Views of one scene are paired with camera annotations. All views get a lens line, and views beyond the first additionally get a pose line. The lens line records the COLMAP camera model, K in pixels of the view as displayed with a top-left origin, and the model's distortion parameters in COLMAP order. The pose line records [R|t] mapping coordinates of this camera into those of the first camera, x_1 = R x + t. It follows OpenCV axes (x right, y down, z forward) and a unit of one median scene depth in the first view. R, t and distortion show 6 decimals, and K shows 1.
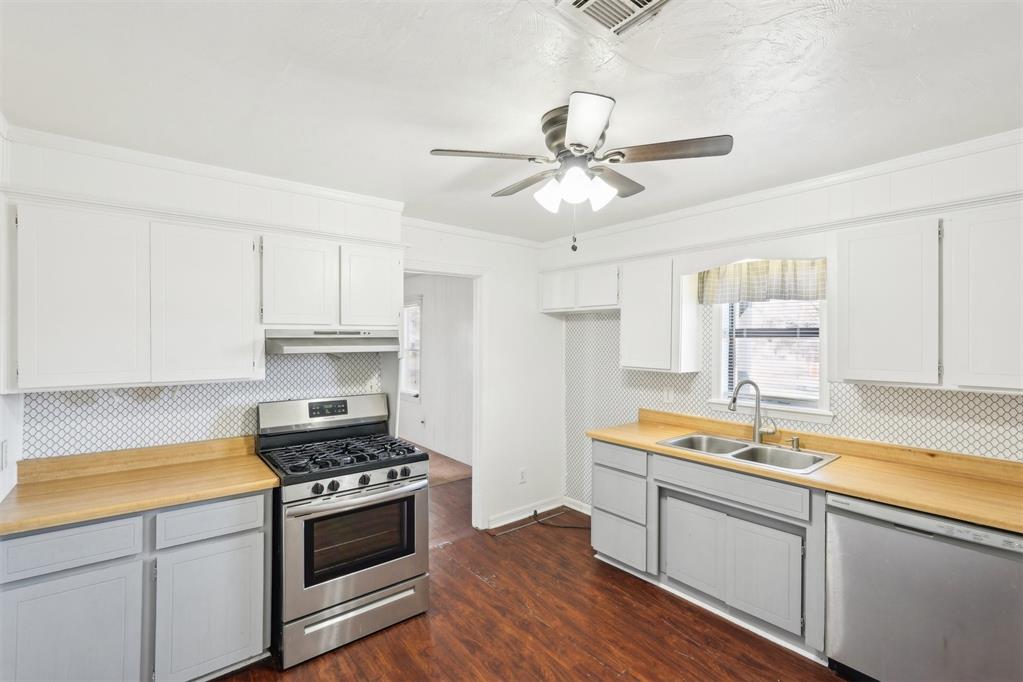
lens RADIAL K [[453.8, 0, 511.5], [0, 453.8, 341.0], [0, 0, 1]] dist [0.000819, 0.000767]
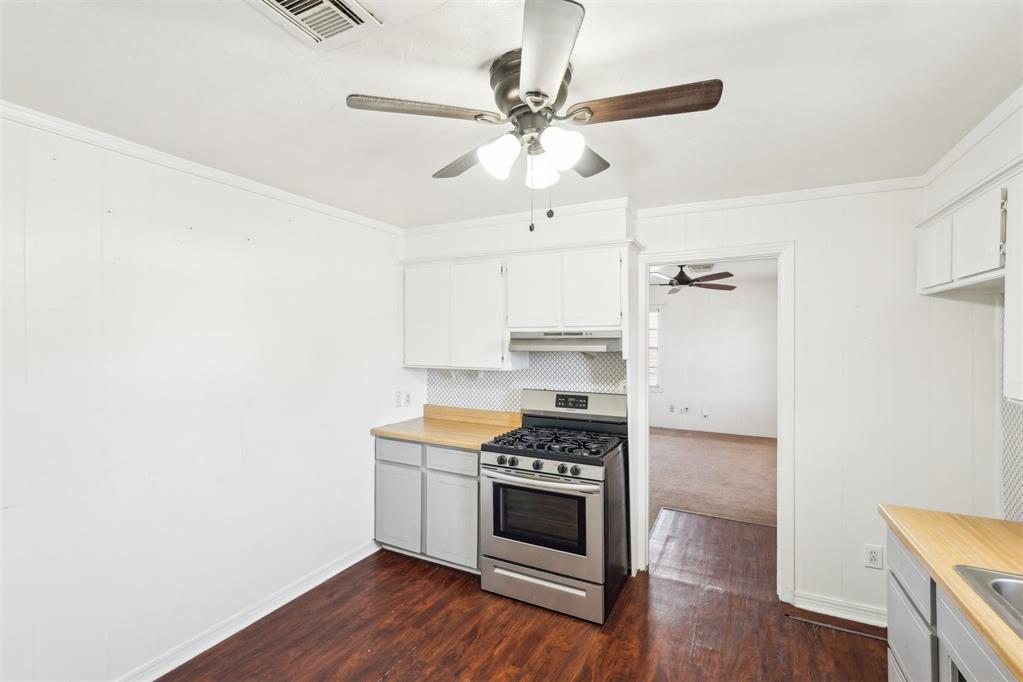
lens RADIAL K [[453.8, 0, 511.5], [0, 453.8, 341.0], [0, 0, 1]] dist [0.000819, 0.000767]
pose [[0.417095, 0.003829, -0.908855, 0.635427], [-0.005539, 0.999983, 0.001671, -0.001914], [0.908846, 0.004337, 0.417109, 0.454586]]
